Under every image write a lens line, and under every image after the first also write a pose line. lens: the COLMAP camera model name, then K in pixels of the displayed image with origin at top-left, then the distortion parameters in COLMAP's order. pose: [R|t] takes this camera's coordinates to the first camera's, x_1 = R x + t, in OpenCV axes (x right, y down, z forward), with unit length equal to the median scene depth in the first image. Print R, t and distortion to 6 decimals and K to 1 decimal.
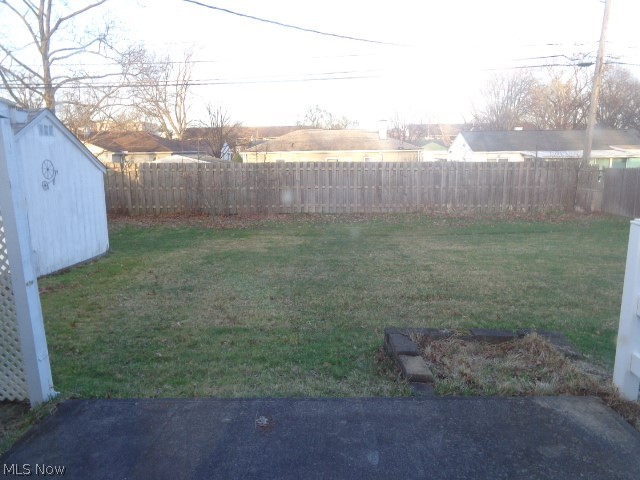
lens RADIAL K [[487.4, 0, 321.8], [0, 487.4, 239.8], [0, 0, 1]] dist [0.008958, 0.000944]
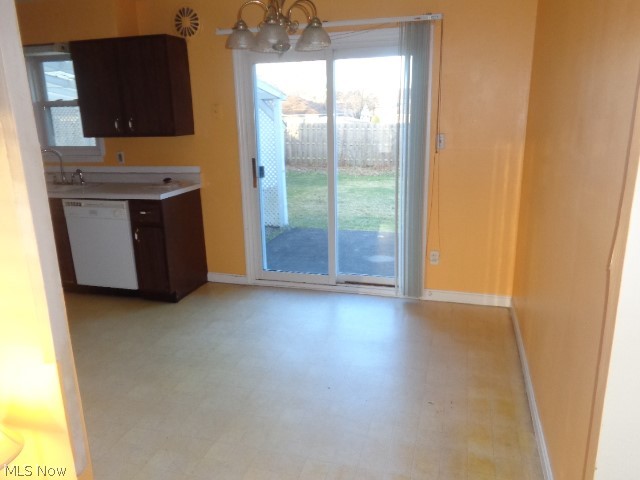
lens RADIAL K [[487.4, 0, 321.8], [0, 487.4, 239.8], [0, 0, 1]] dist [0.008958, 0.000944]
pose [[0.961929, 0.065886, -0.265241, 0.039778], [-0.046073, 0.995710, 0.080244, 0.041570], [0.269390, -0.064969, 0.960837, -0.227229]]
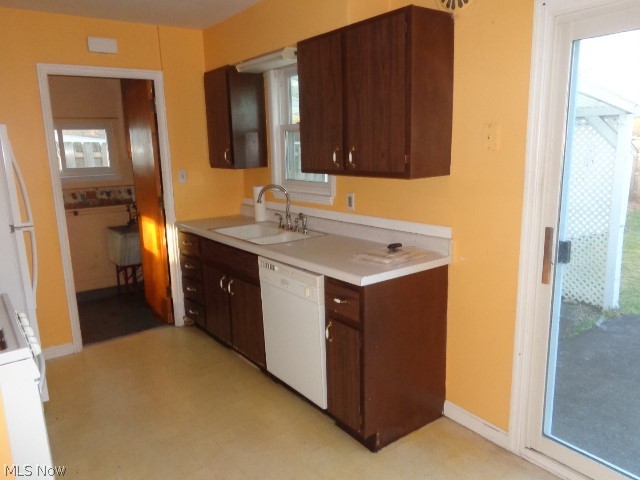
lens RADIAL K [[487.4, 0, 321.8], [0, 487.4, 239.8], [0, 0, 1]] dist [0.008958, 0.000944]
pose [[0.609686, 0.160848, -0.776151, 0.000920], [-0.136627, 0.985864, 0.096985, 0.020838], [0.780779, 0.046913, 0.623043, -0.120676]]
